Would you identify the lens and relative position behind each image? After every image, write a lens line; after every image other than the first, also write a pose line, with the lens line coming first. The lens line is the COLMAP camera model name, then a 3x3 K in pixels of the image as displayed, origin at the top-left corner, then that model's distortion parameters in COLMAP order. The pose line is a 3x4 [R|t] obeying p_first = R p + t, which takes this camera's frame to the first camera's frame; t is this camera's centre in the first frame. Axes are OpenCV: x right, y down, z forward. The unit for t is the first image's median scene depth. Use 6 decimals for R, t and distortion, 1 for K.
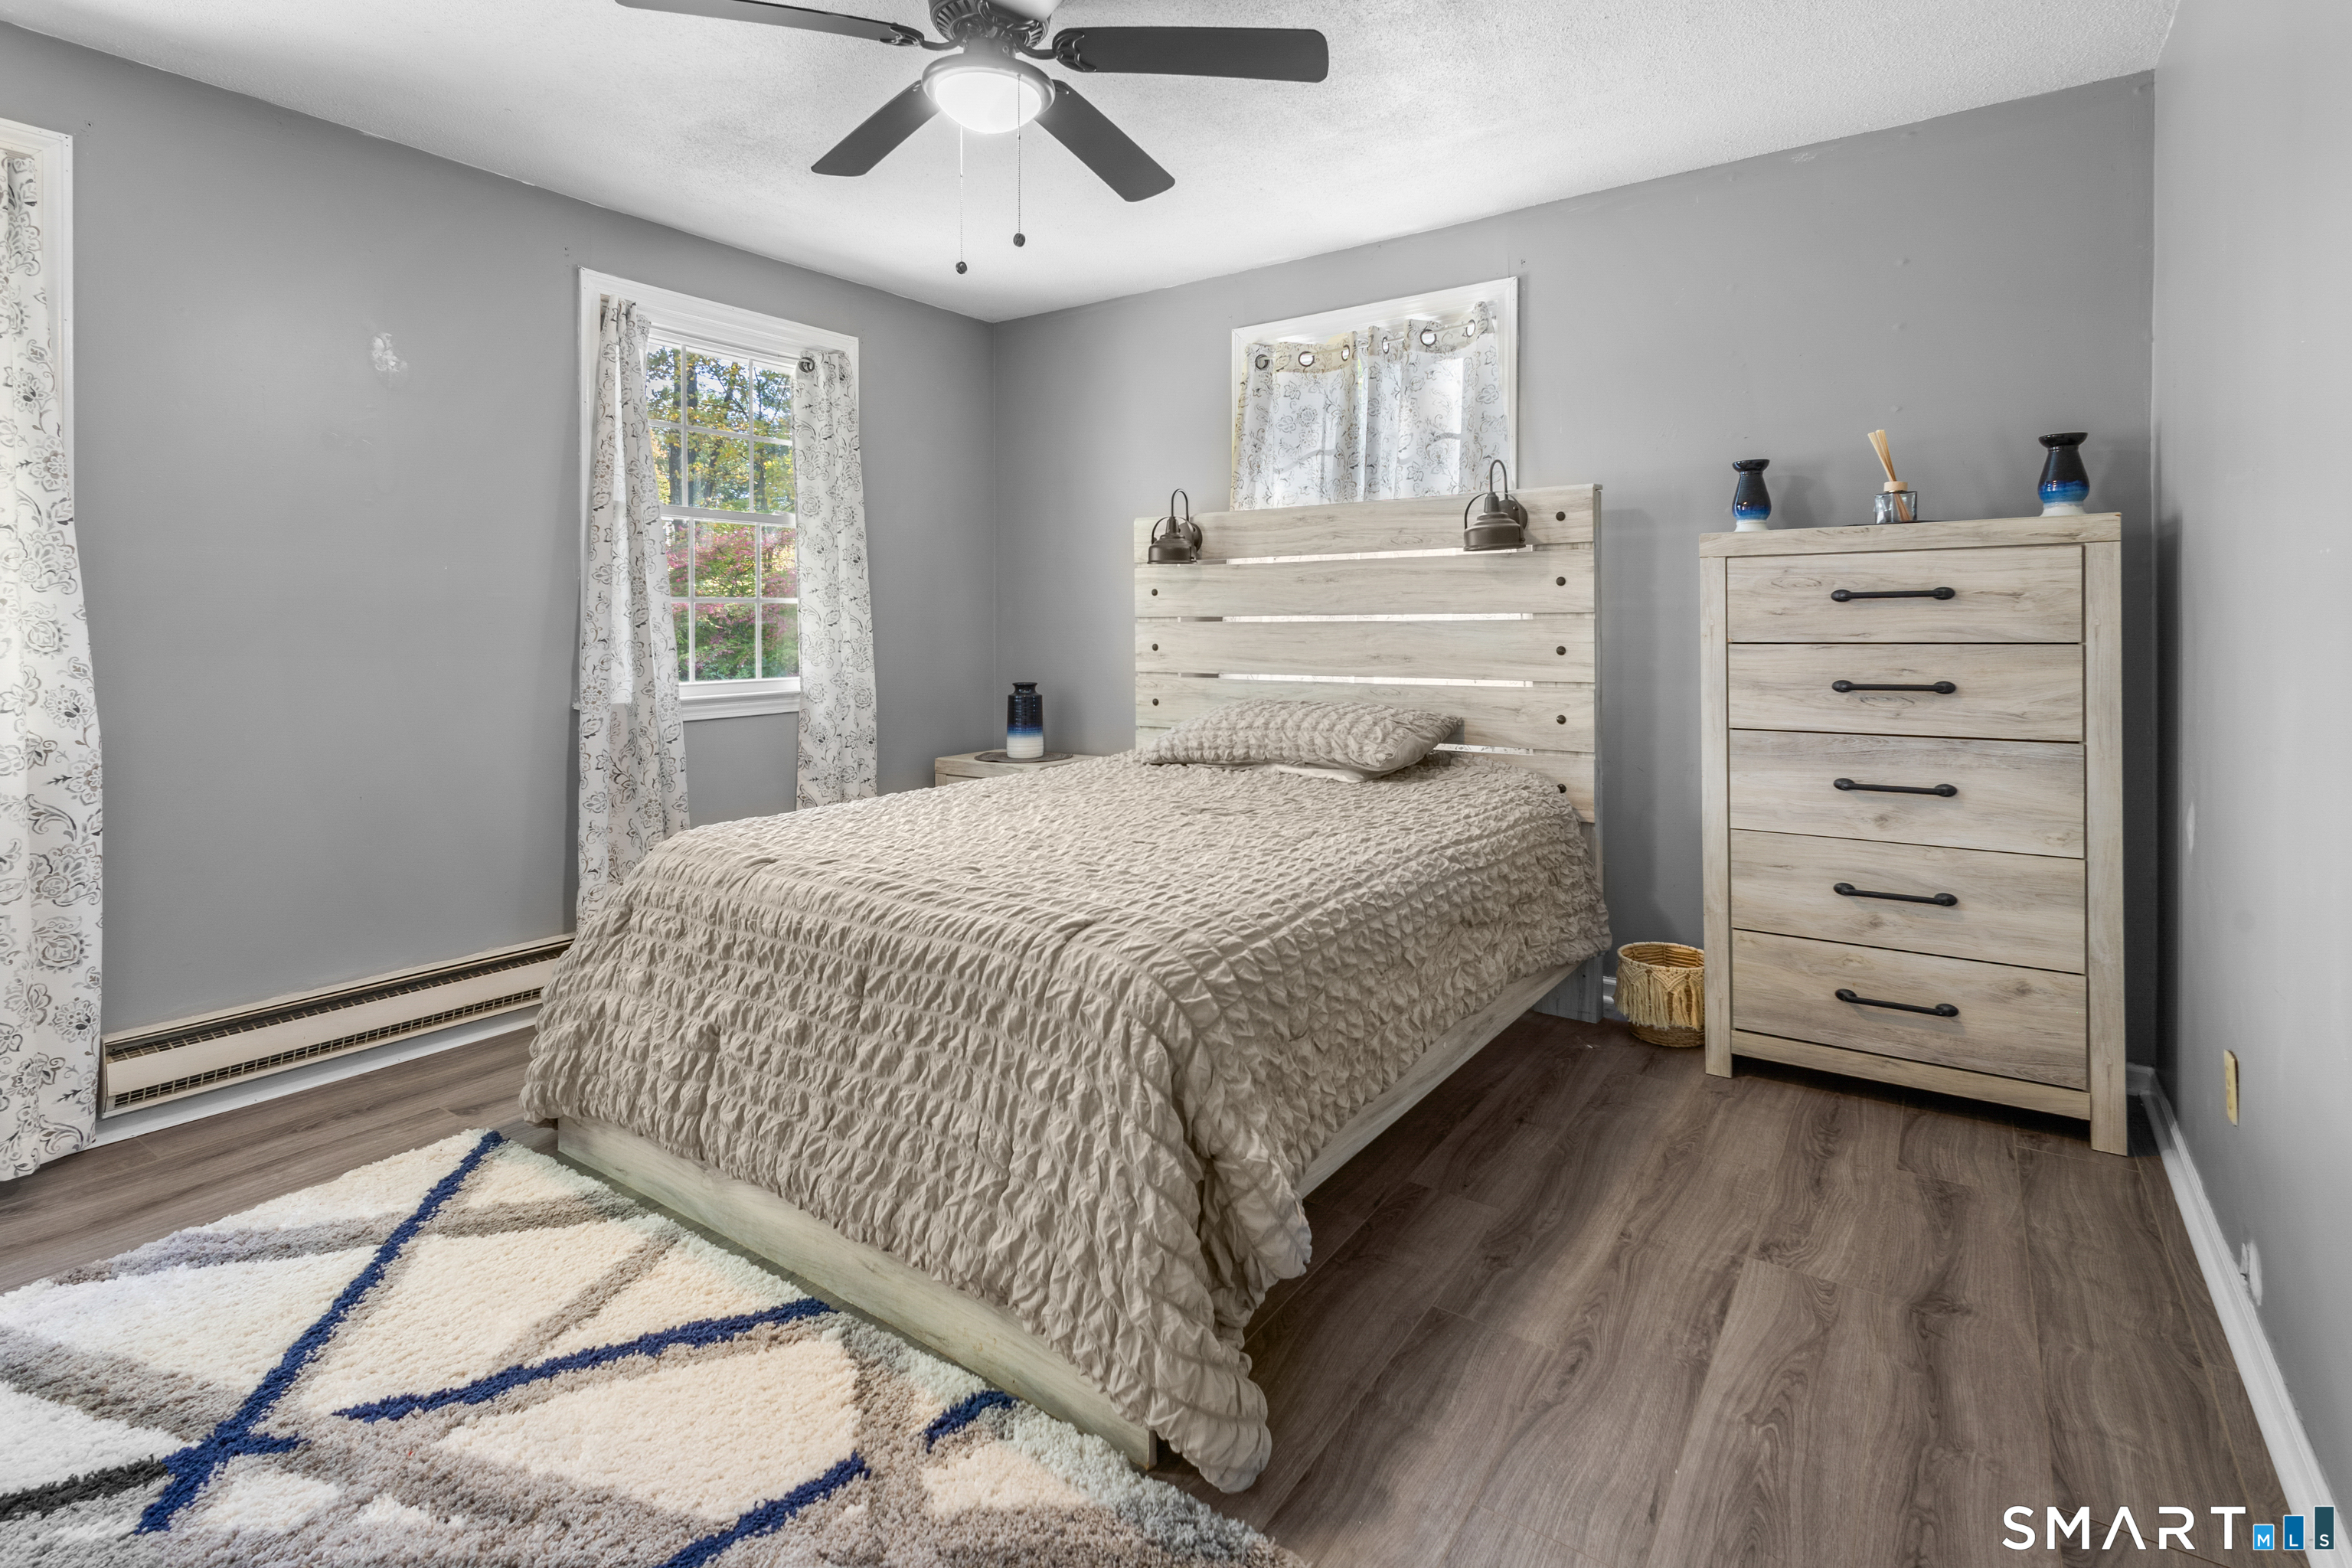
lens RADIAL K [[1128.0, 0, 1148.5], [0, 1128.0, 618.7], [0, 0, 1]] dist [0.007186, 0.000728]
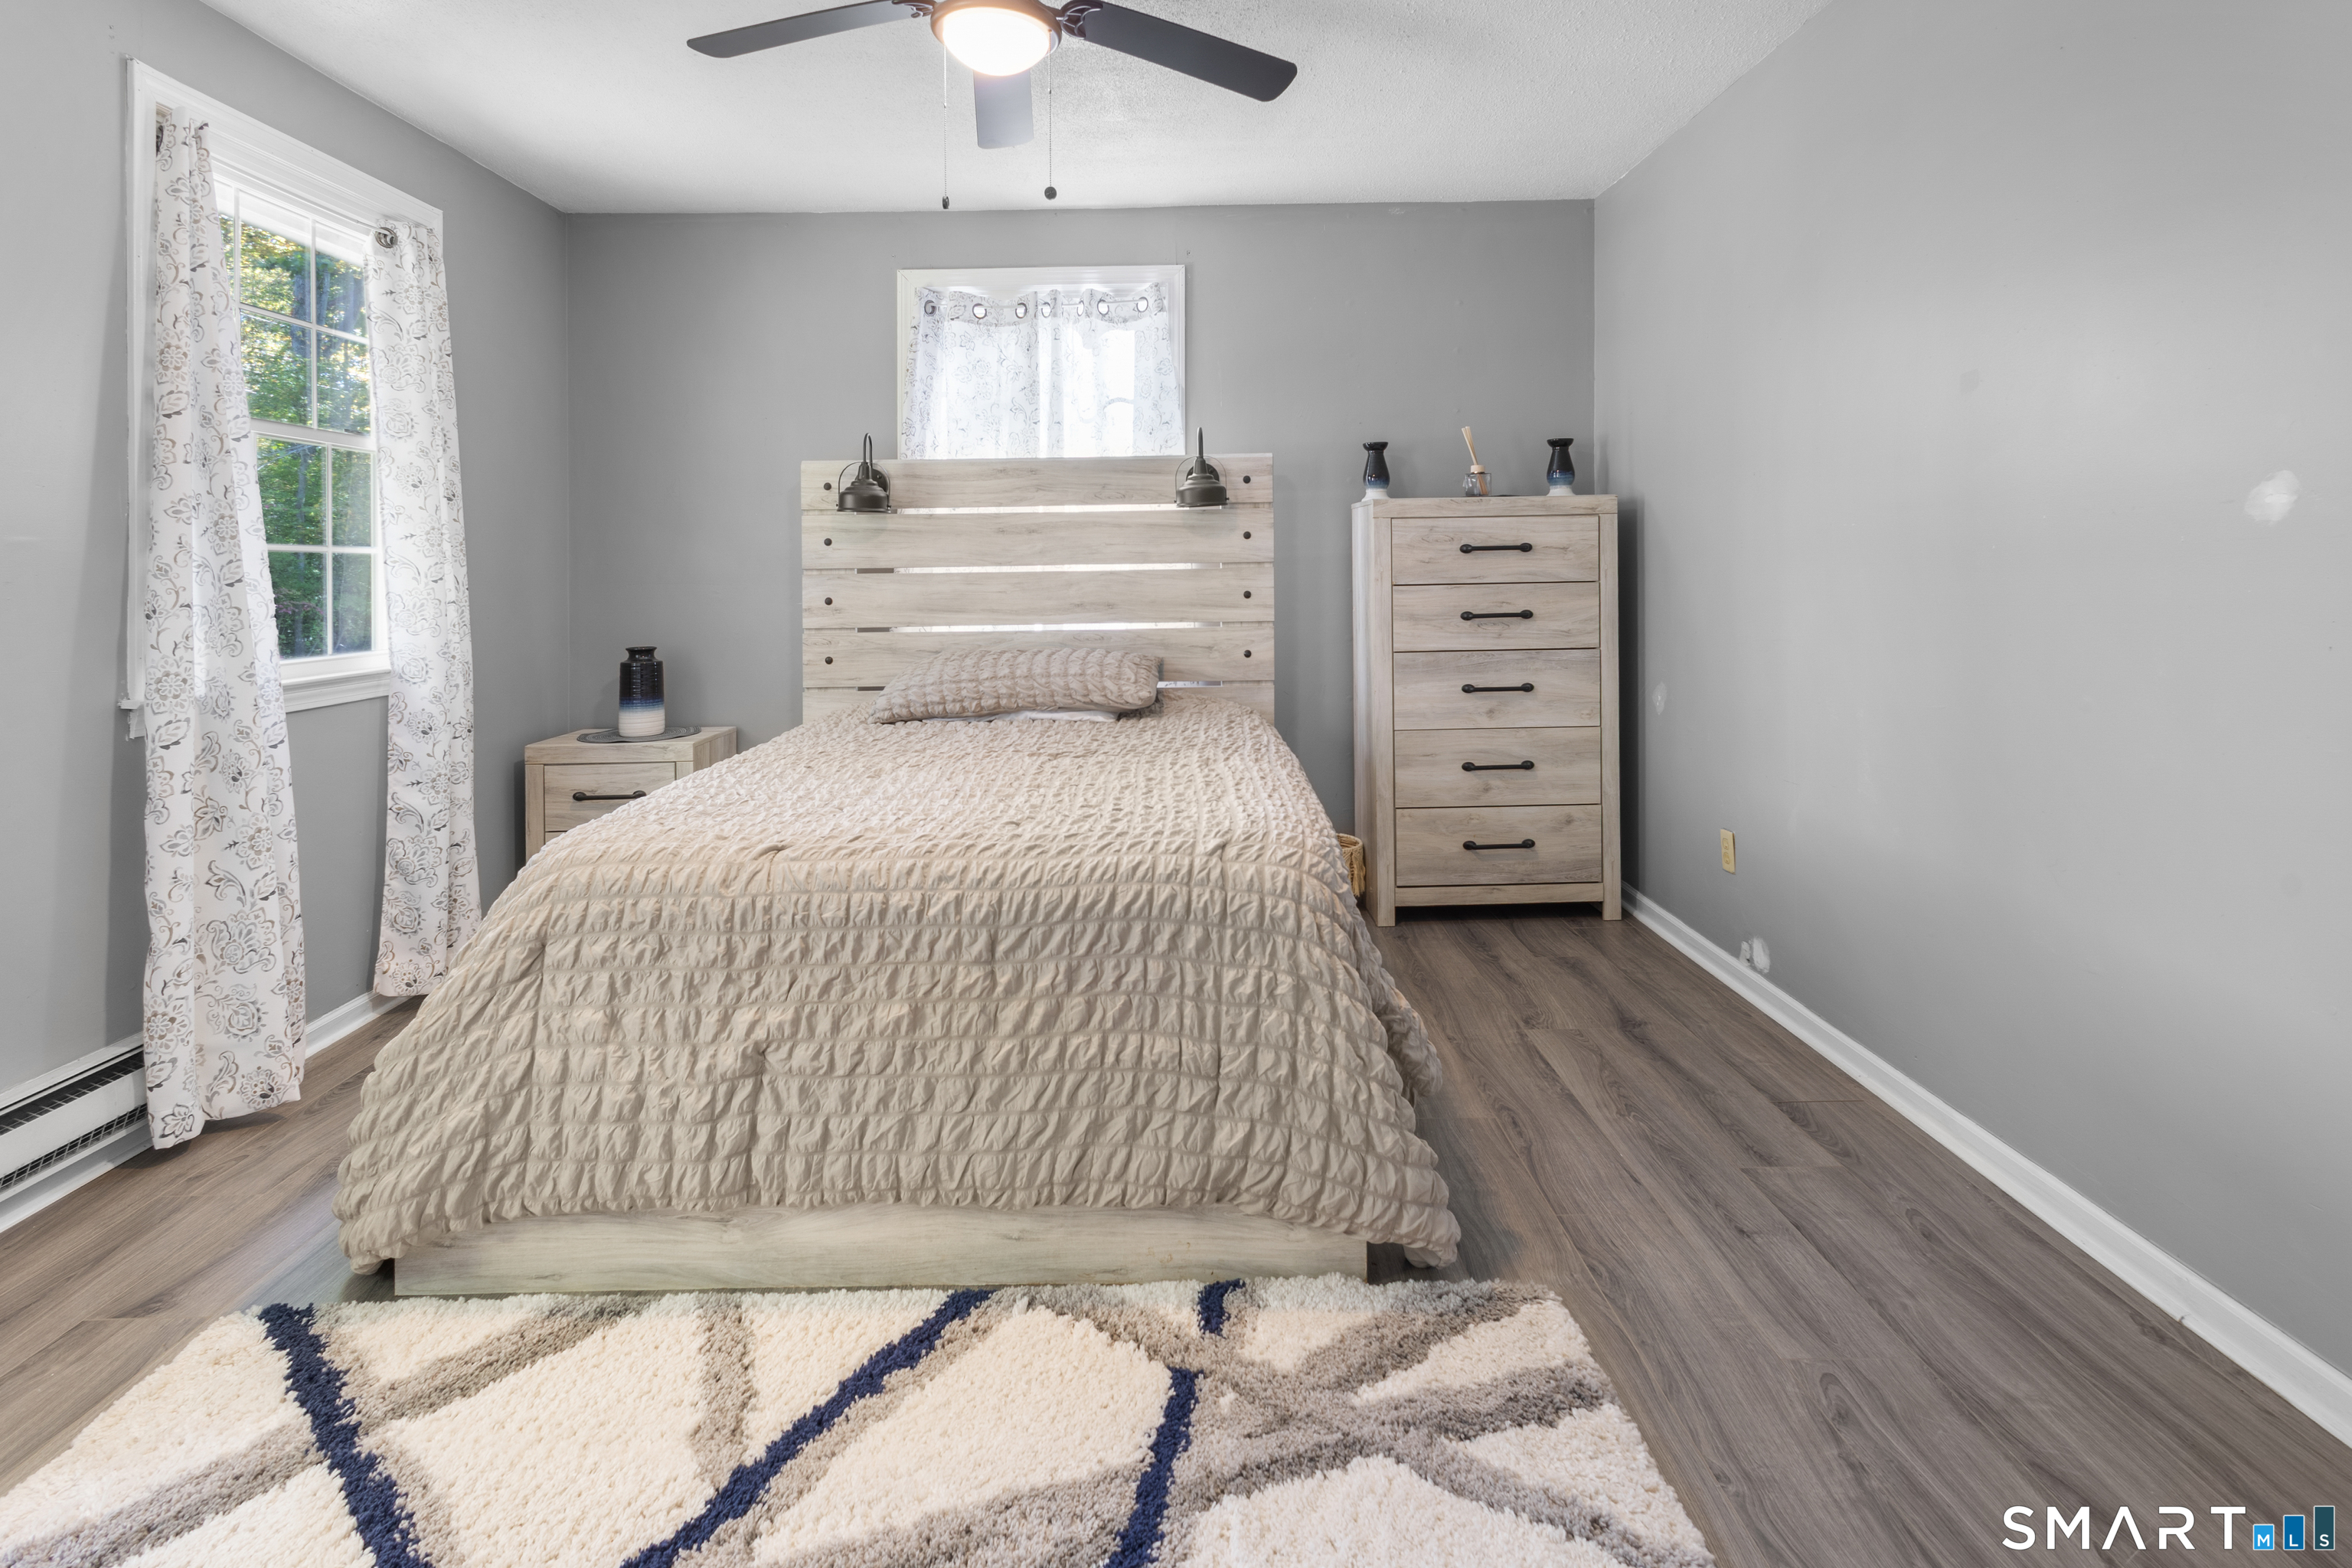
lens RADIAL K [[1197.5, 0, 1178.5], [0, 1197.5, 556.4], [0, 0, 1]] dist [0.002347, 0.000443]
pose [[0.803407, 0.000185, 0.595430, -0.506589], [0.006951, 0.999929, -0.009690, 0.000298], [-0.595389, 0.011924, 0.803349, 0.056647]]
